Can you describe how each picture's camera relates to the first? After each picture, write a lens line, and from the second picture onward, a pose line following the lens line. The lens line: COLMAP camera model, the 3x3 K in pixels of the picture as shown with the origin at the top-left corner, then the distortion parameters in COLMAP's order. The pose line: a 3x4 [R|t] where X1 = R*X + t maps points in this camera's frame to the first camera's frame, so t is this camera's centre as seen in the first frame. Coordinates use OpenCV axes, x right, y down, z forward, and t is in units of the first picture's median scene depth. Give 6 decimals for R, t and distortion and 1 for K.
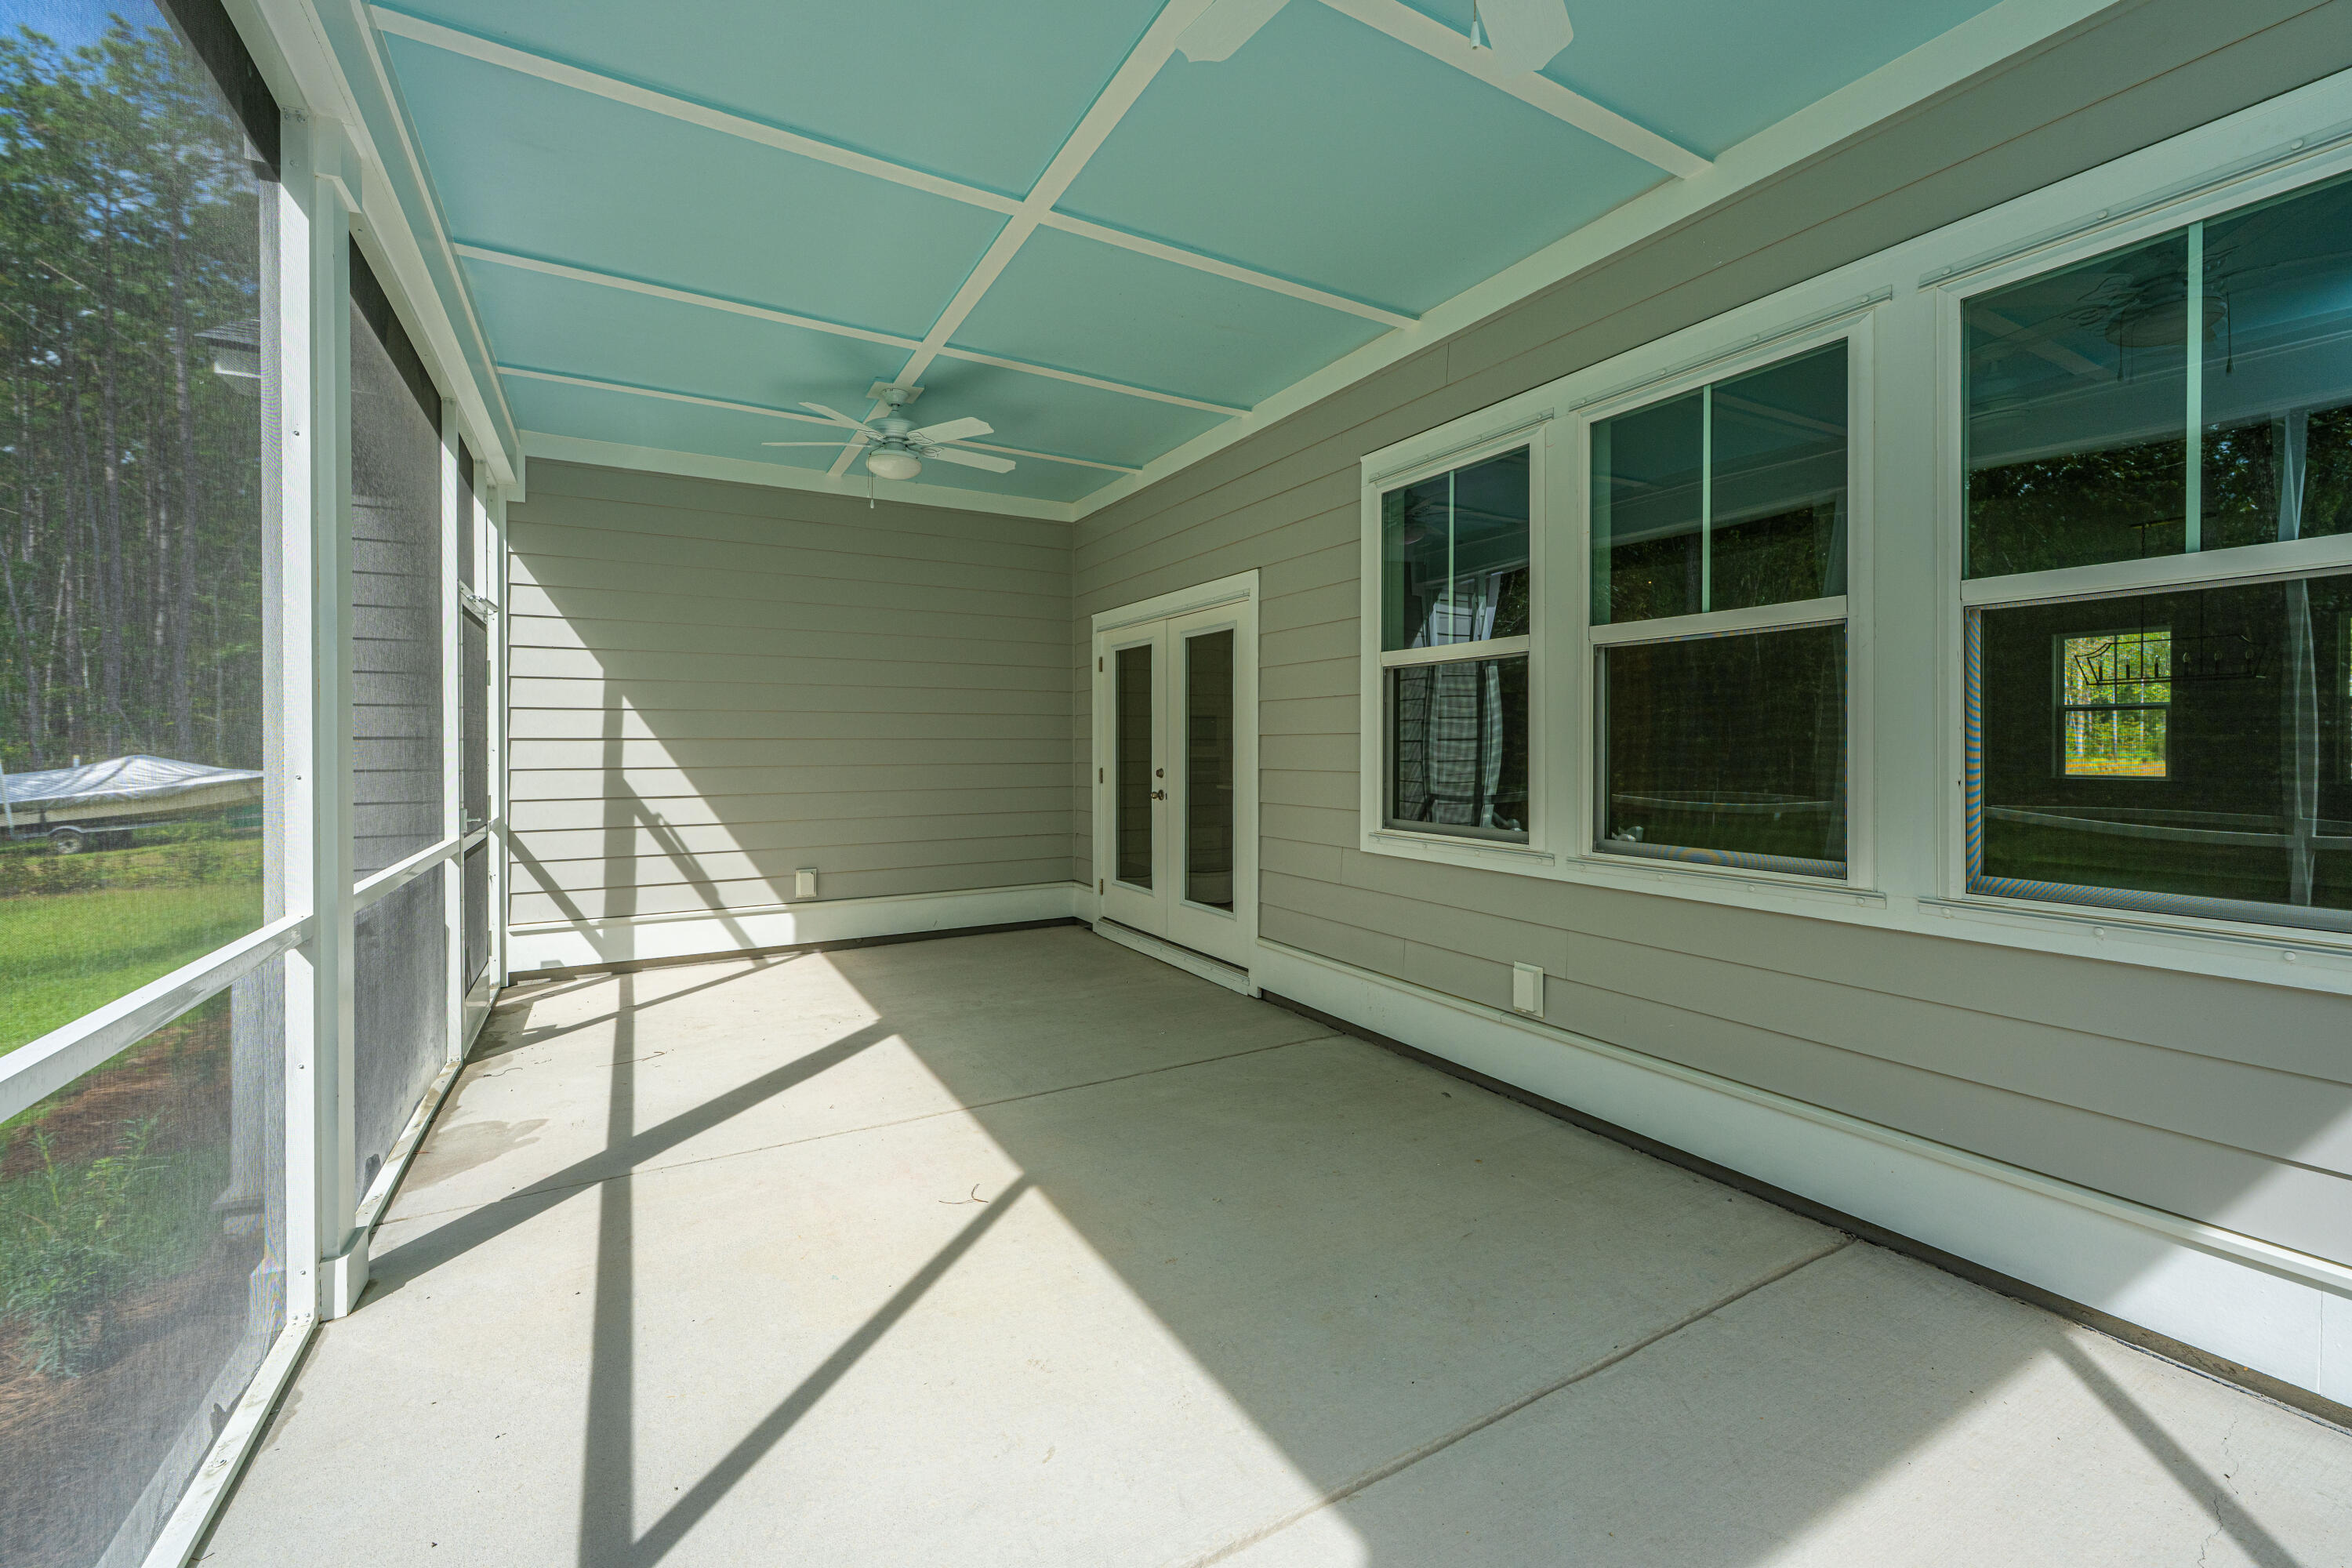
lens RADIAL K [[925.1, 0, 1174.3], [0, 925.1, 745.9], [0, 0, 1]] dist [0.001063, 0.000126]
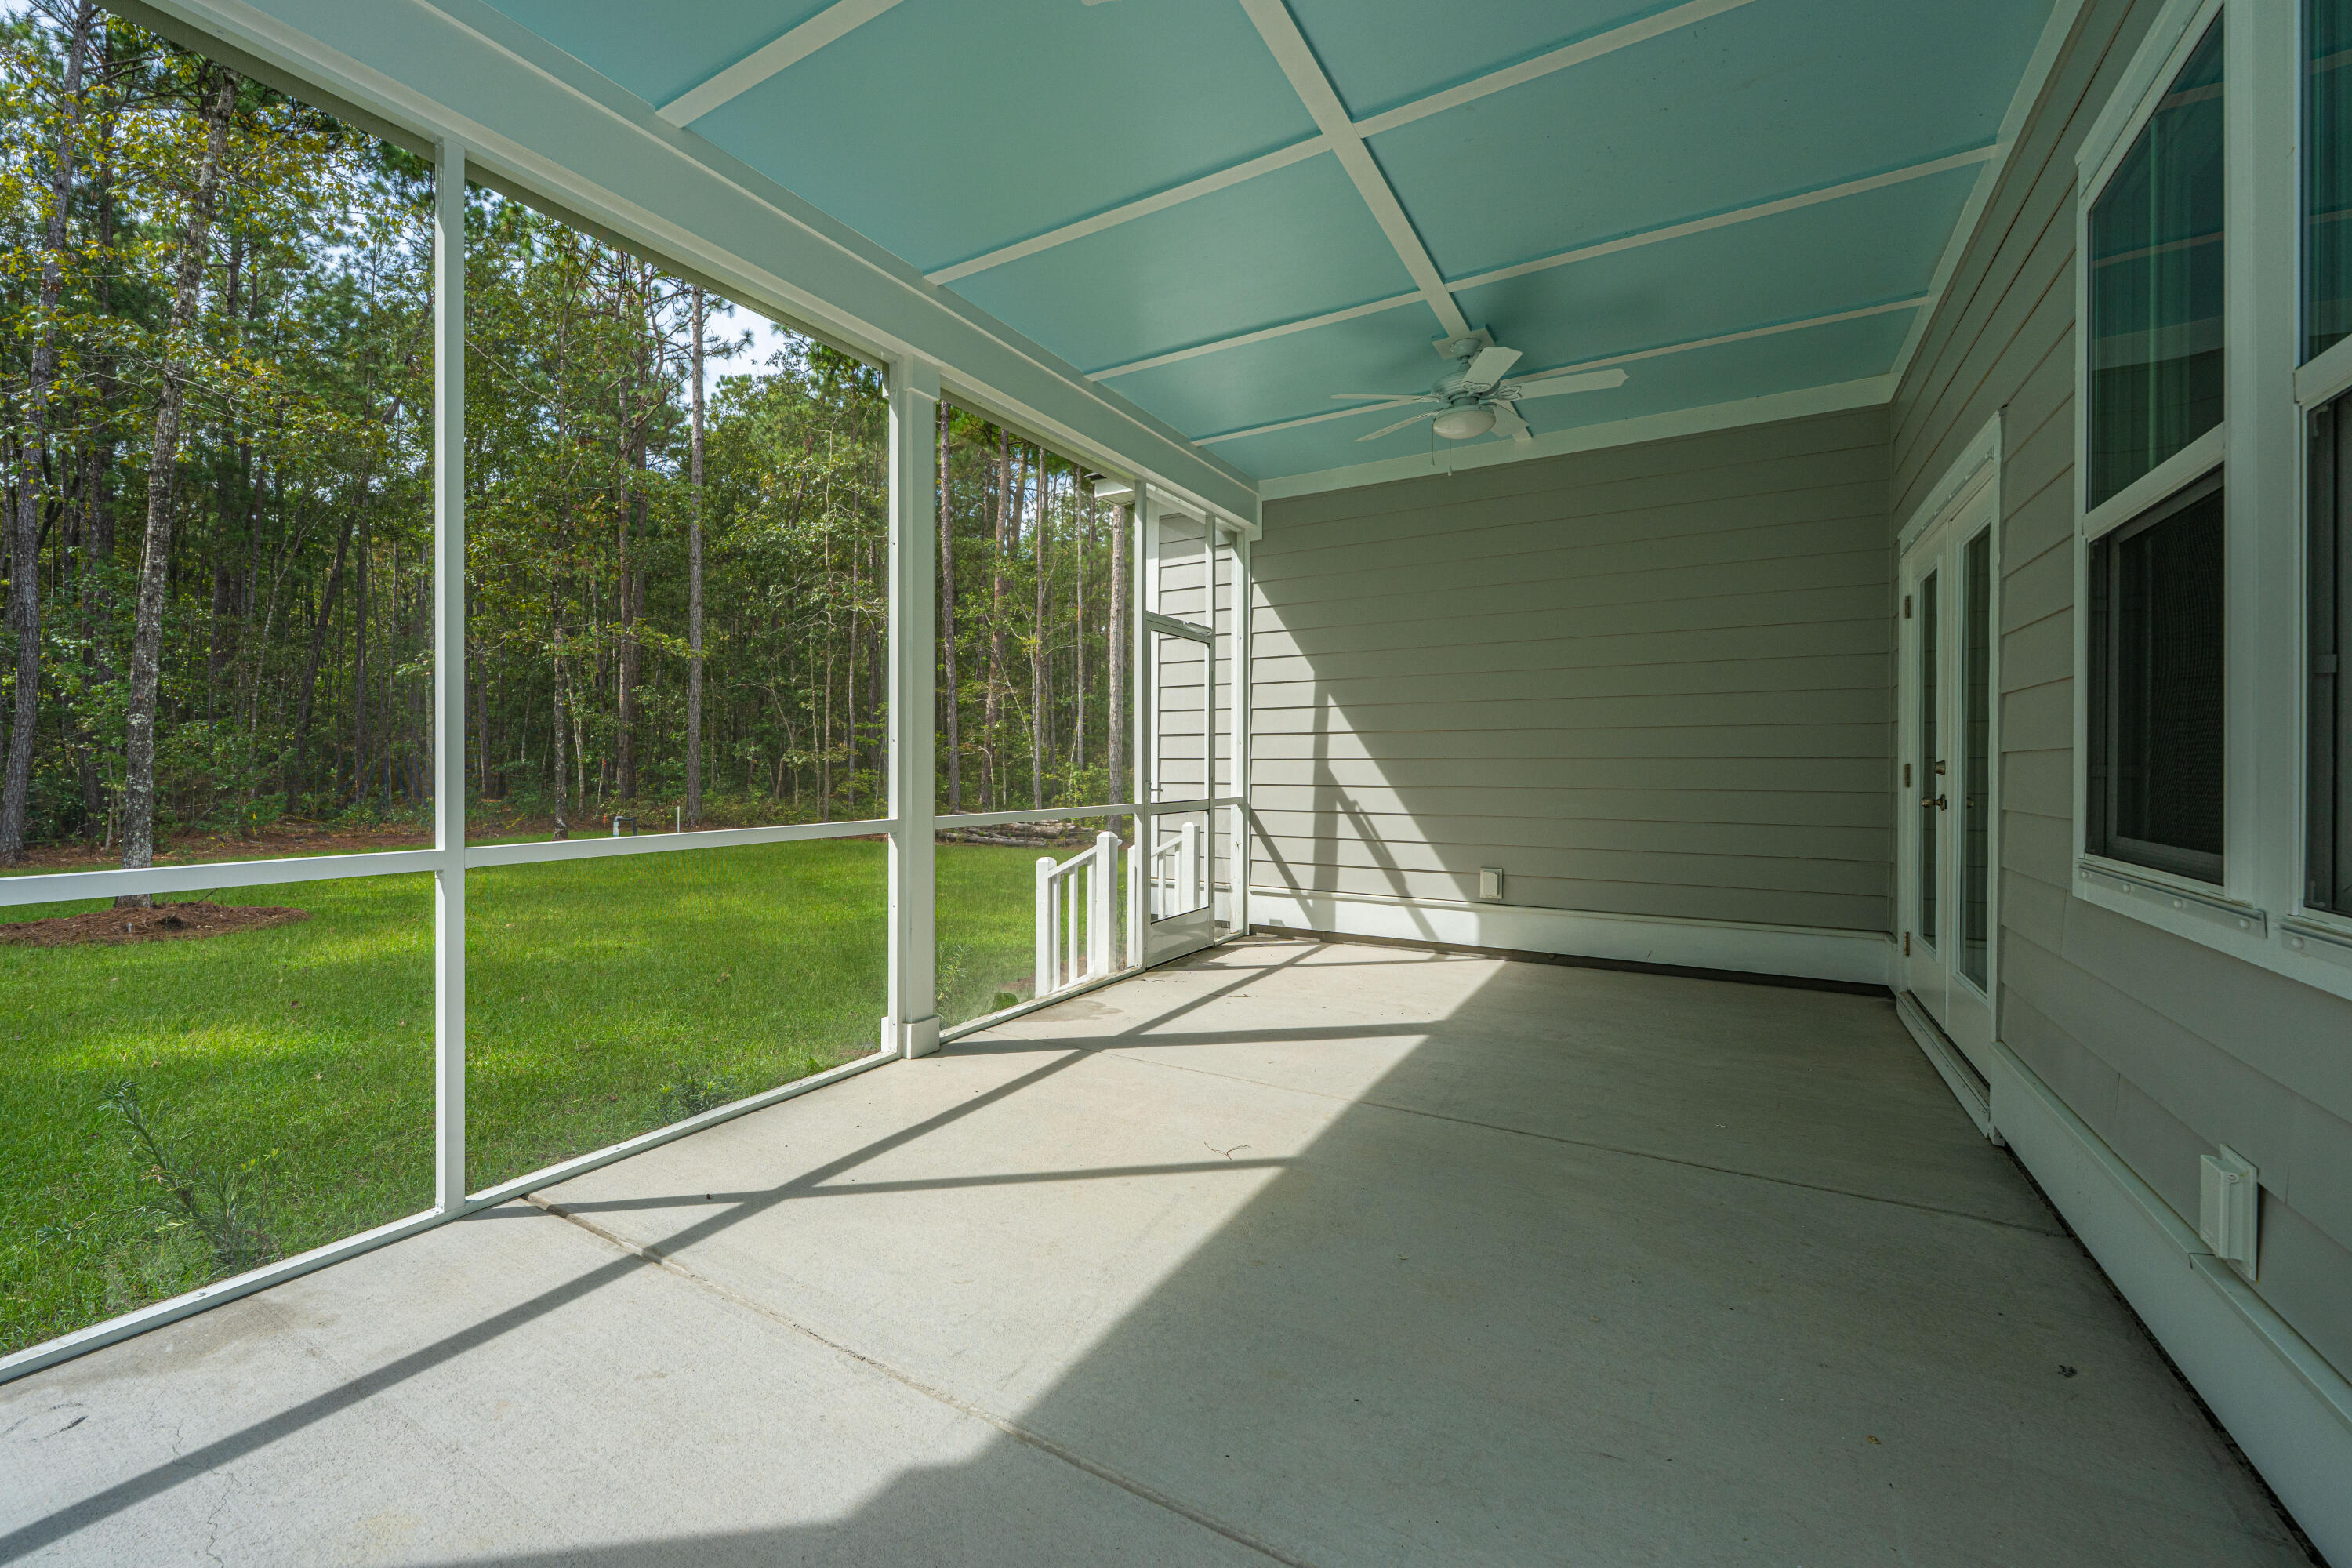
lens RADIAL K [[1086.3, 0, 1174.6], [0, 1086.3, 773.4], [0, 0, 1]] dist [-0.001718, -0.000220]
pose [[0.451651, 0.002100, -0.892192, 0.501910], [-0.002901, 0.999995, 0.000886, 0.041602], [0.892190, 0.002188, 0.451655, 0.244633]]
